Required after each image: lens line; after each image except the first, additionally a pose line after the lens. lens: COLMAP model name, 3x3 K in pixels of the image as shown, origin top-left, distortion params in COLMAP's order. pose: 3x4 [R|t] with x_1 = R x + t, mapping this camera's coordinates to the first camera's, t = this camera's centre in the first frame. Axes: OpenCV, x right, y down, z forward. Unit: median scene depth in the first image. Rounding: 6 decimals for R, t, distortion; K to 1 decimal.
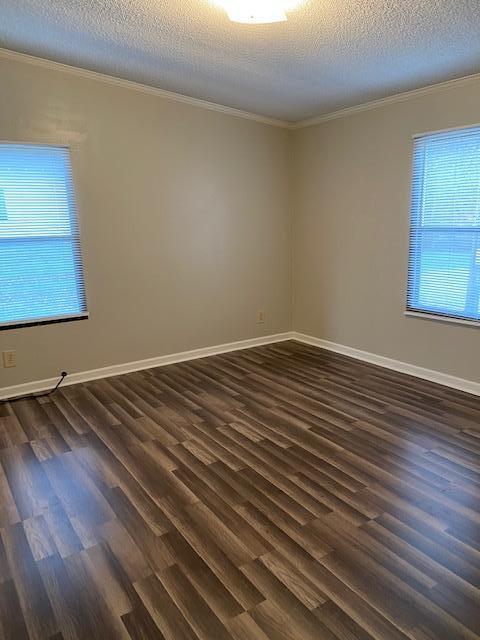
lens RADIAL K [[489.1, 0, 240.5], [0, 489.1, 319.2], [0, 0, 1]] dist [-0.011633, -0.008829]
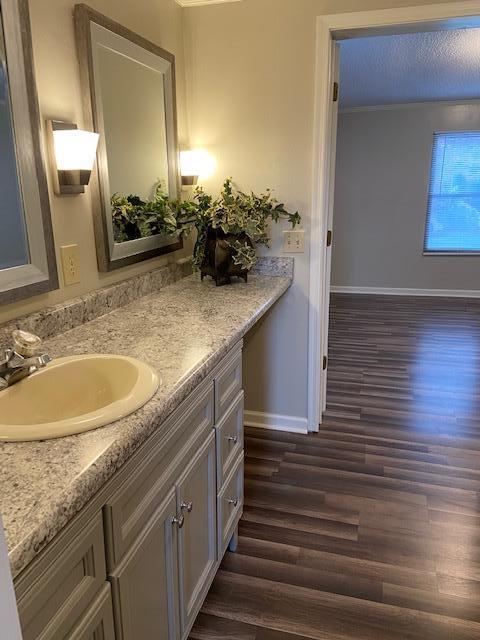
lens RADIAL K [[489.1, 0, 239.6], [0, 489.1, 320.1], [0, 0, 1]] dist [-0.011633, -0.008829]
pose [[0.797957, -0.168328, 0.578731, -1.027112], [0.152724, 0.985341, 0.076016, -0.012904], [-0.583043, 0.027728, 0.811968, 0.151077]]
